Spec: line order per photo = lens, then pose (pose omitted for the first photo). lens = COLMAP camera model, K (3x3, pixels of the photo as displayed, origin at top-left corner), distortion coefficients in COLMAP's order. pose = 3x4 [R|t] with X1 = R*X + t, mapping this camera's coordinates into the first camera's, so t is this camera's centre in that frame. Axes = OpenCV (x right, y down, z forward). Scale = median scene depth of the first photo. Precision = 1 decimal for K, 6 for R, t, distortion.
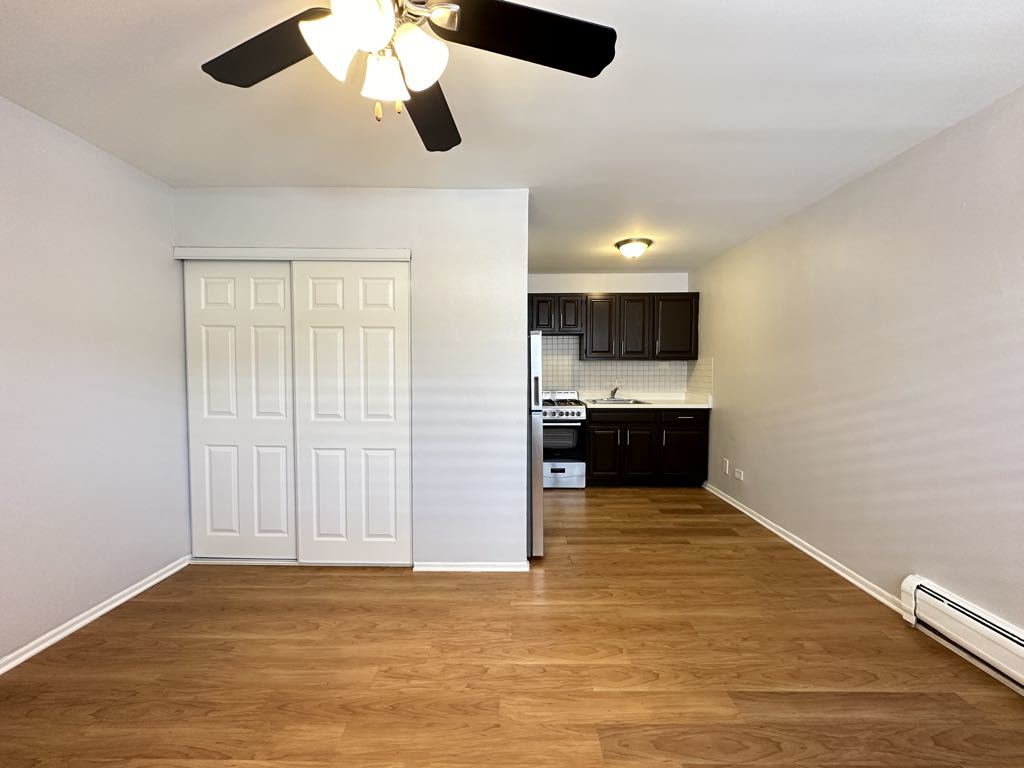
lens RADIAL K [[408.2, 0, 512.4], [0, 408.2, 384.2], [0, 0, 1]] dist [-0.001936, 0.000101]
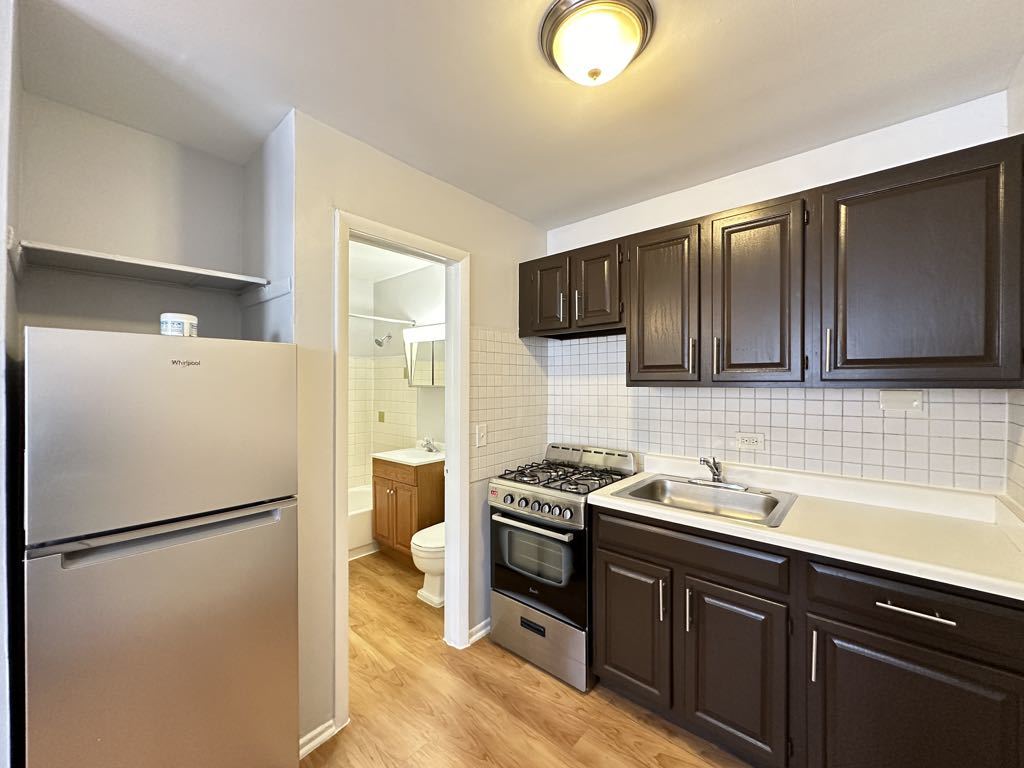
lens RADIAL K [[408.2, 0, 512.1], [0, 408.2, 384.3], [0, 0, 1]] dist [-0.001936, 0.000101]
pose [[0.759635, 0.002171, -0.650347, 0.643976], [-0.025817, 0.999307, -0.026819, -0.081896], [0.649838, 0.037163, 0.759164, 1.020973]]
